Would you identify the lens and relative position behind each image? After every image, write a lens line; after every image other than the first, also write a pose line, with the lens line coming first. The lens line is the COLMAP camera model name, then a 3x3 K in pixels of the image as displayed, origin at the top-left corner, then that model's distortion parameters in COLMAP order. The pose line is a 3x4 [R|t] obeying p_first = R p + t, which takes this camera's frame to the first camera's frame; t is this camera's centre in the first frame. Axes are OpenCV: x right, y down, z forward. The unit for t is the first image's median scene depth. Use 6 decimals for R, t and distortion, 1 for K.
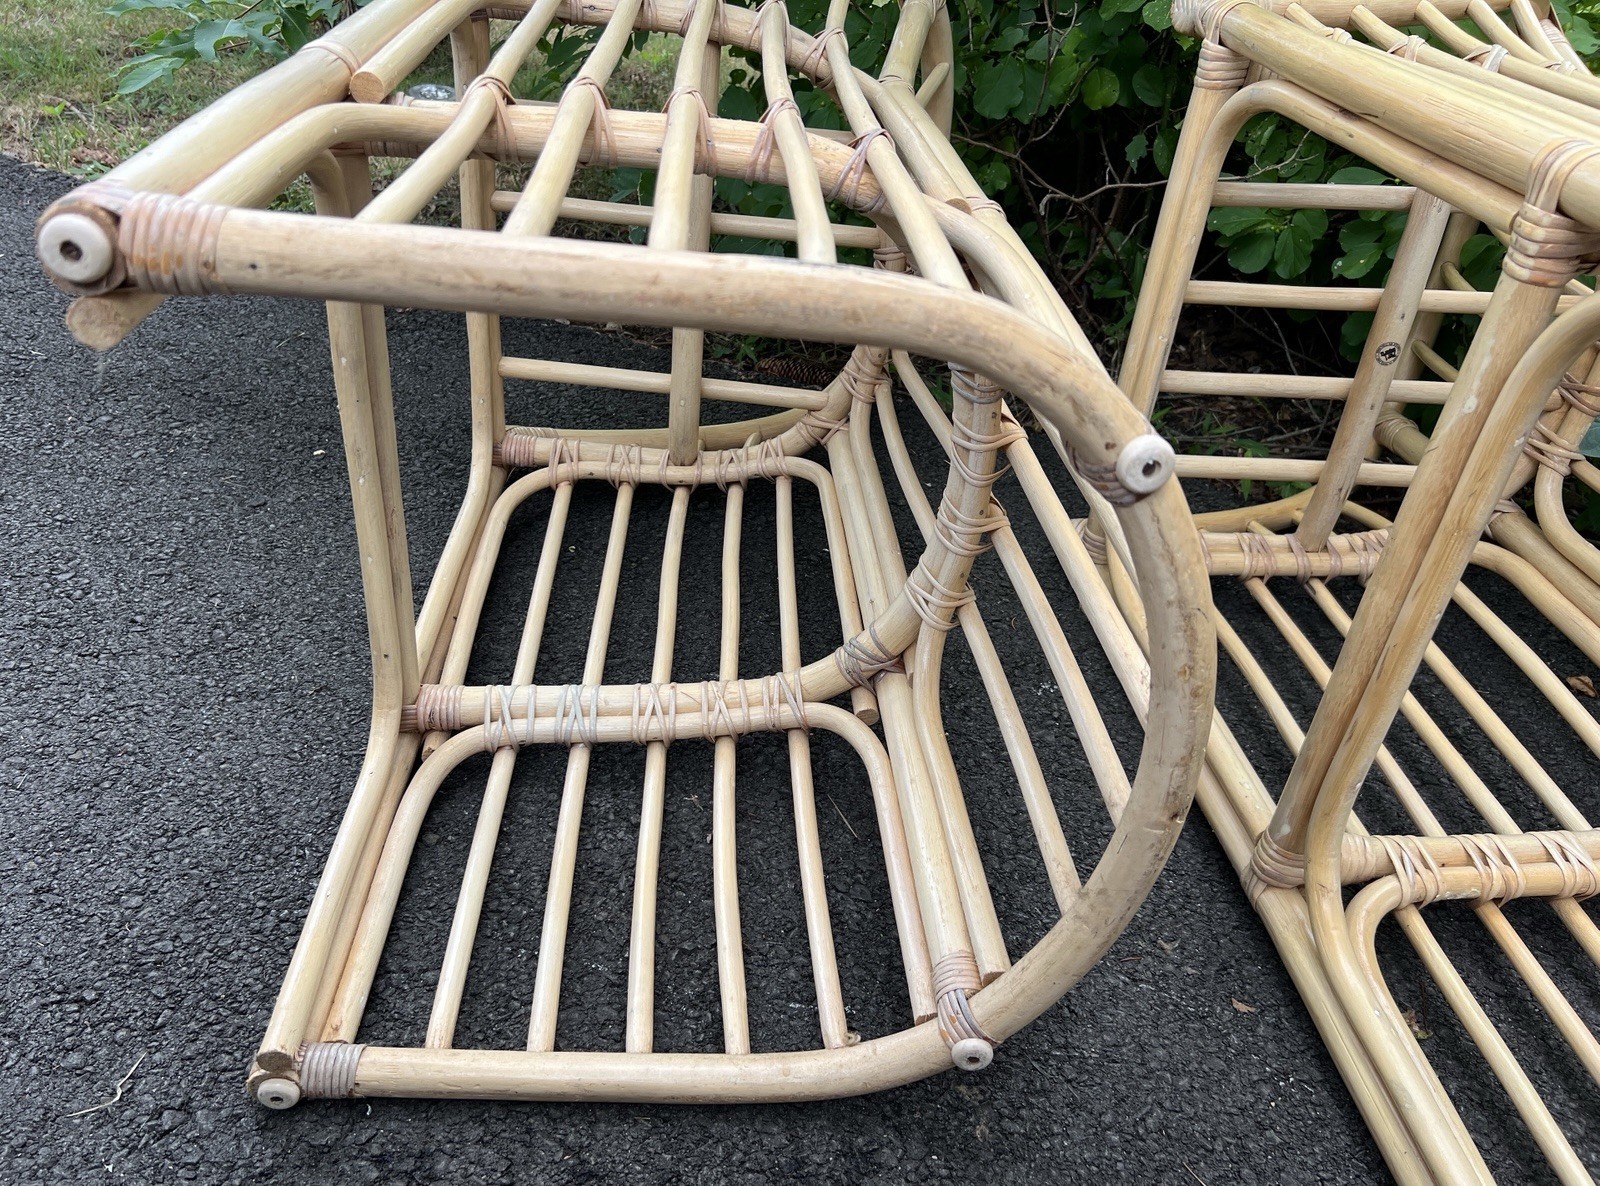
lens RADIAL K [[1312.0, 0, 750.2], [0, 1312.0, 621.5], [0, 0, 1]] dist [0.030889, -0.043227]
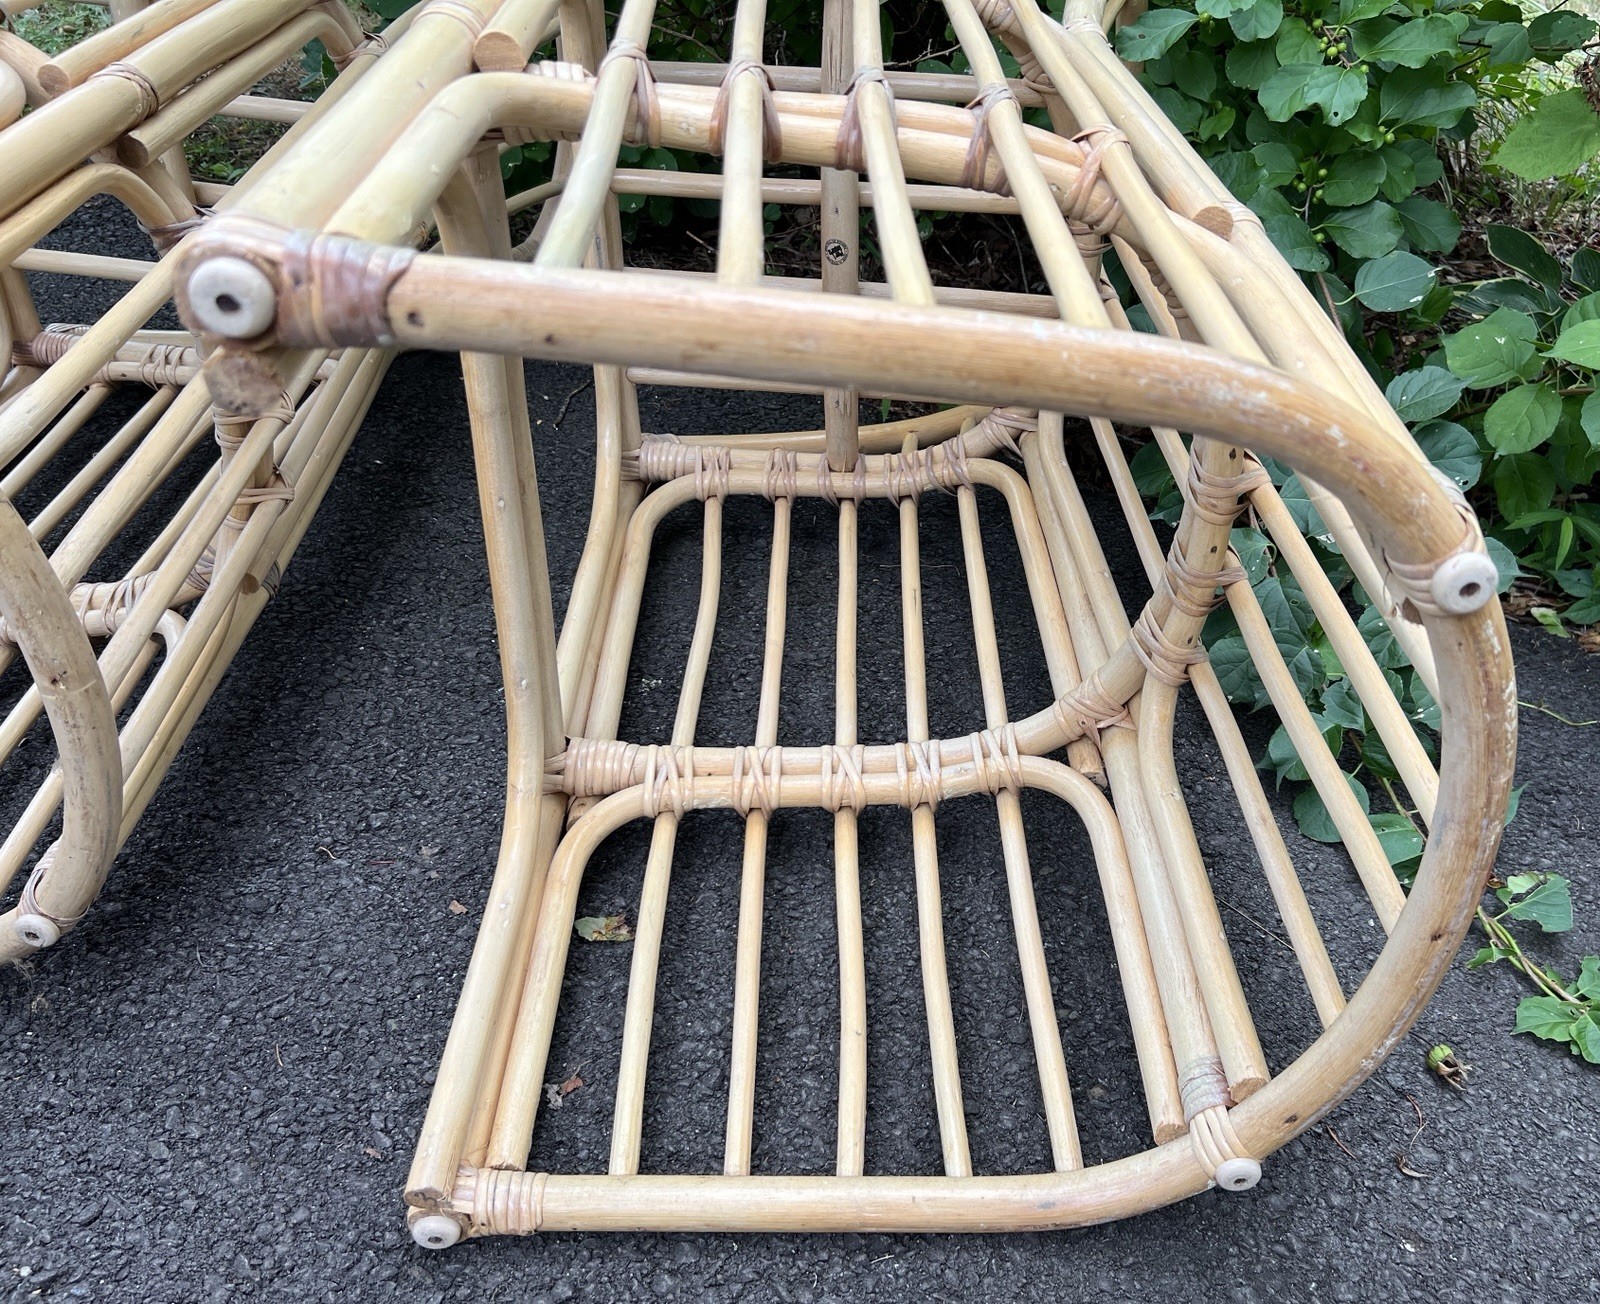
lens RADIAL K [[1477.0, 0, 957.0], [0, 1477.0, 705.0], [0, 0, 1]] dist [0.049297, -0.064574]
pose [[0.999553, 0.018839, -0.023203, 0.835591], [-0.017122, 0.997251, 0.072086, 0.055920], [0.024498, -0.071657, 0.997128, -0.105801]]
